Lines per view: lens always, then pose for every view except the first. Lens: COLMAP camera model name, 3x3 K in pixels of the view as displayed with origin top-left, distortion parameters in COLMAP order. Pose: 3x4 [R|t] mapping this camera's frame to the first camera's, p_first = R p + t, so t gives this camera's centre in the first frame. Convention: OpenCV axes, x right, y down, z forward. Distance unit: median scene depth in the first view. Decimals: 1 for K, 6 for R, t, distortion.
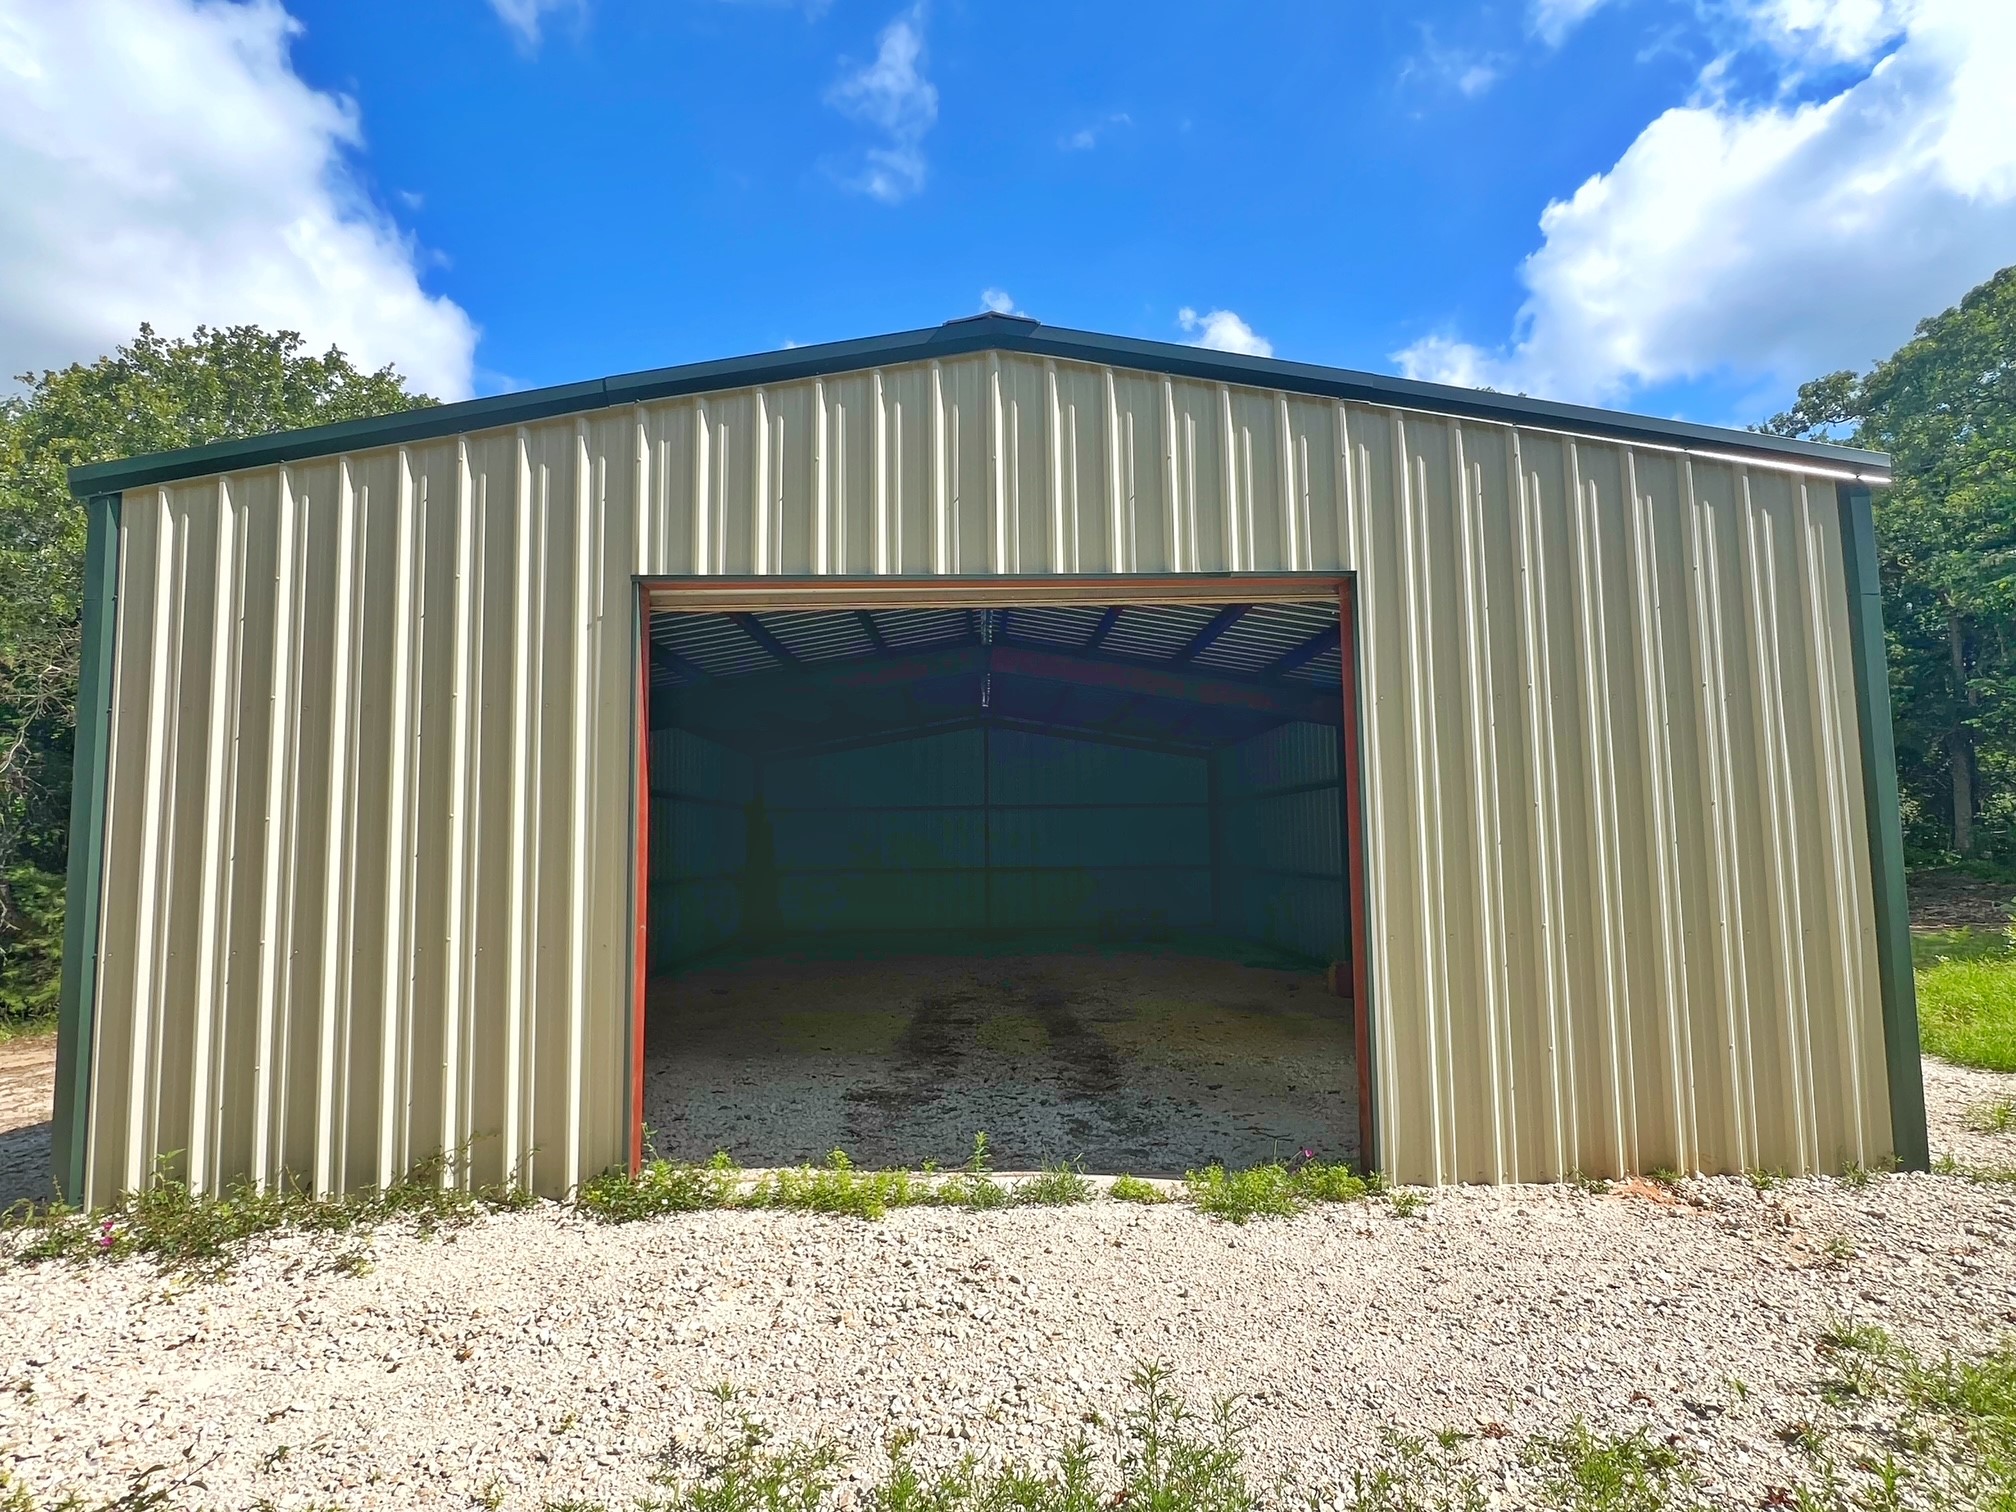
lens RADIAL K [[1043.3, 0, 1008.0], [0, 1043.3, 756.0], [0, 0, 1]] dist [-0.003109, -0.001059]
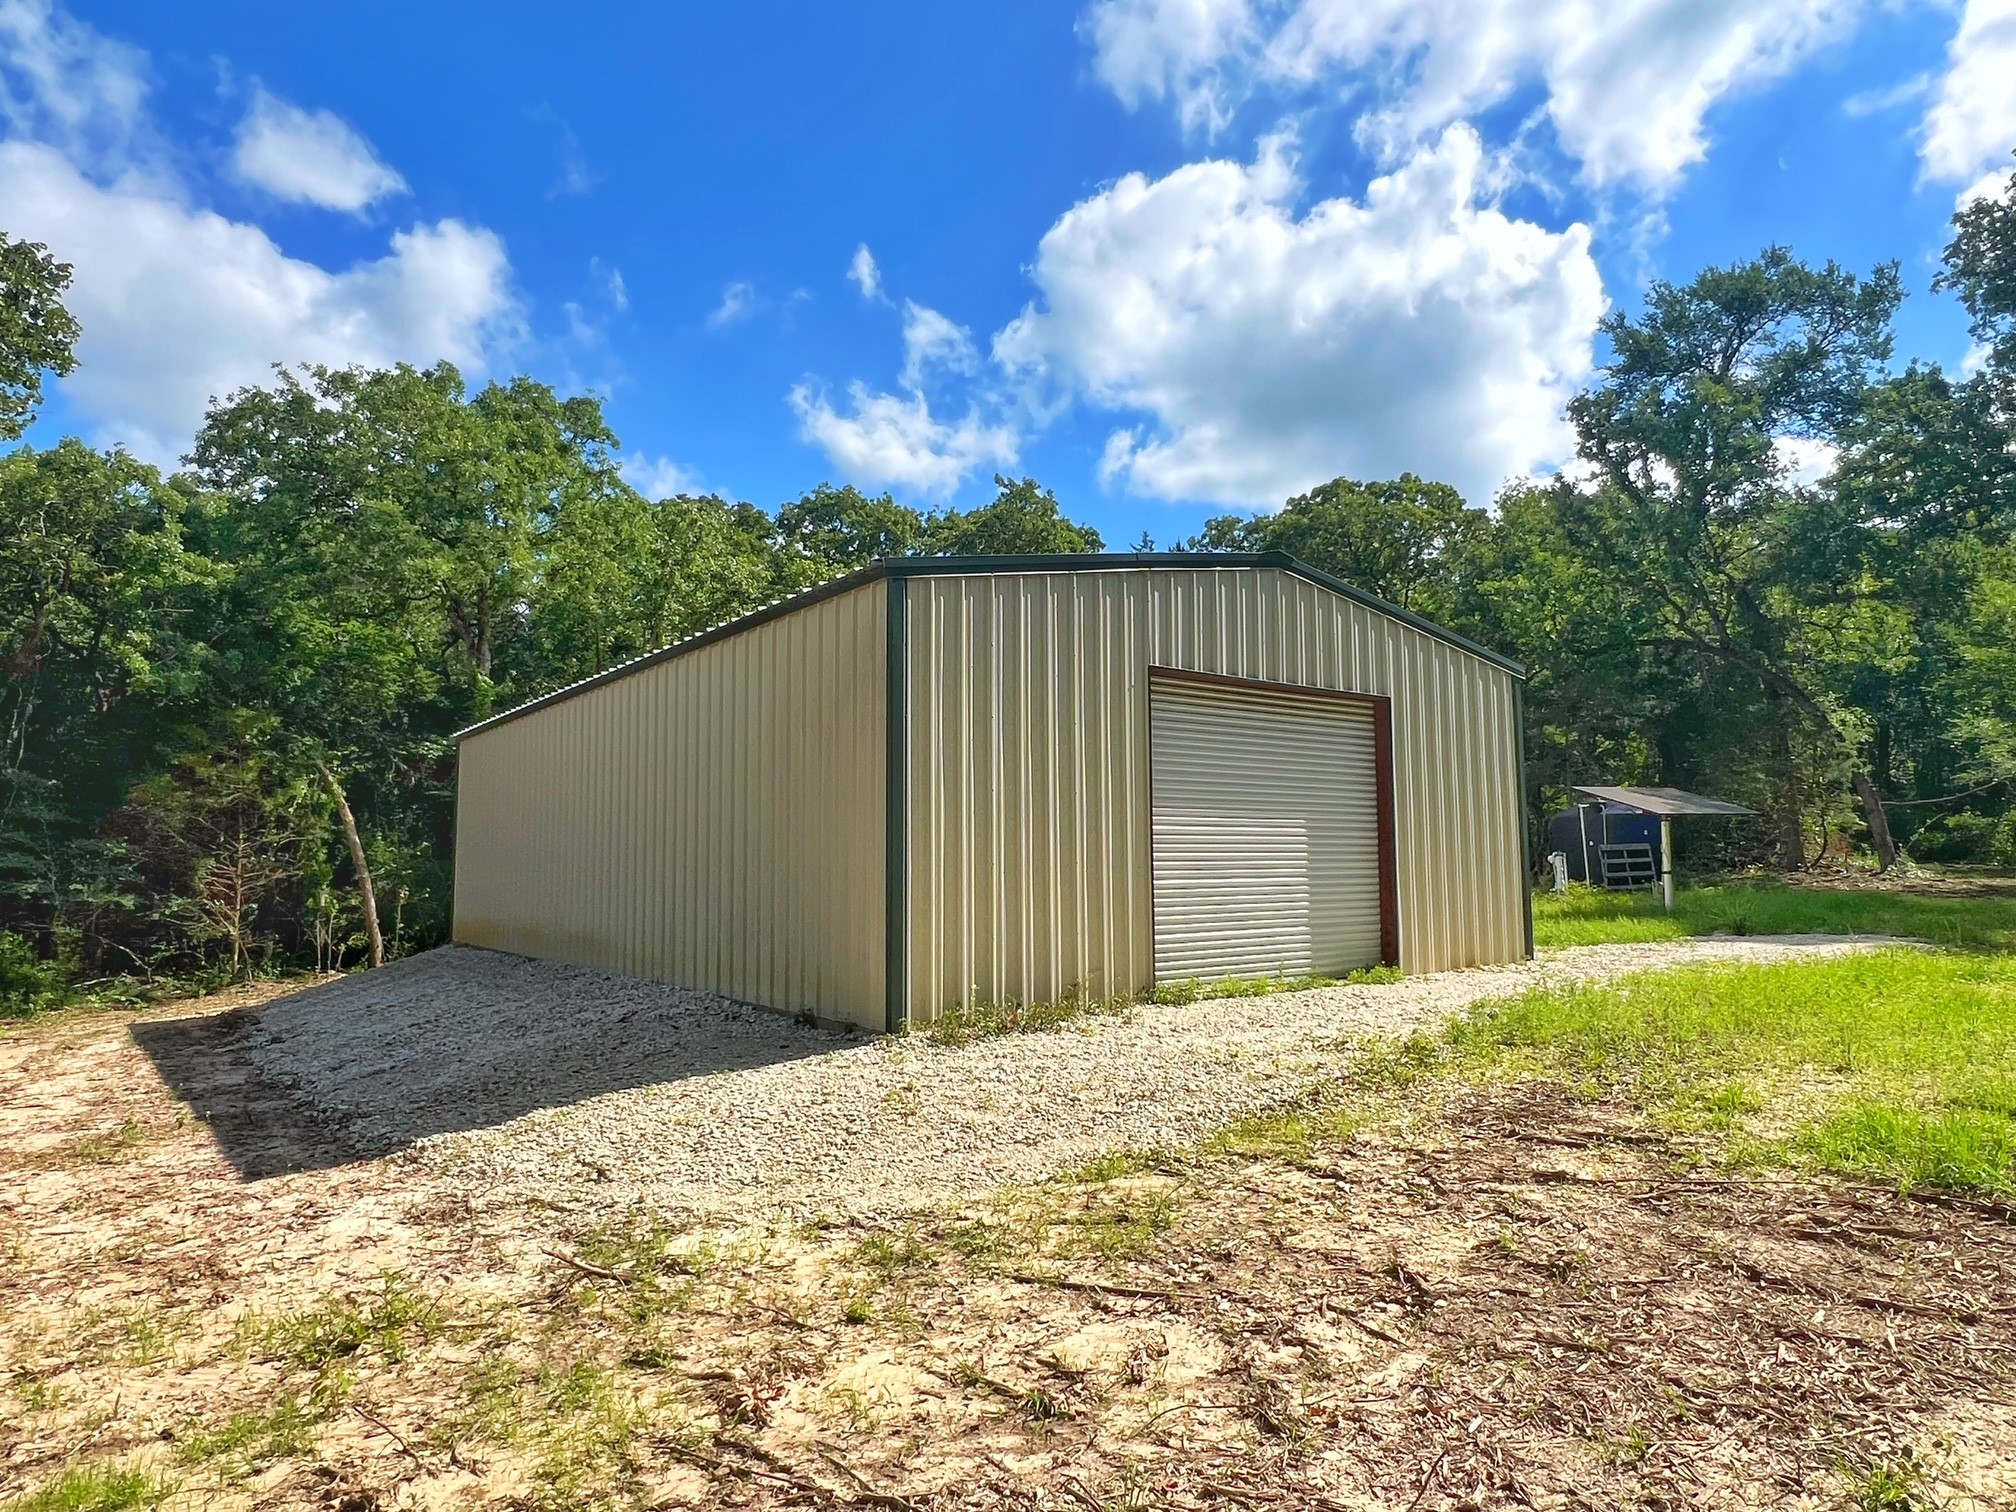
lens RADIAL K [[1151.1, 0, 1008.0], [0, 1151.1, 756.0], [0, 0, 1]] dist [0.000230, 0.000004]
pose [[0.818234, 0.060637, 0.571679, -1.714184], [-0.053864, 0.998134, -0.028776, 0.059108], [-0.572357, -0.007247, 0.819973, -0.516648]]
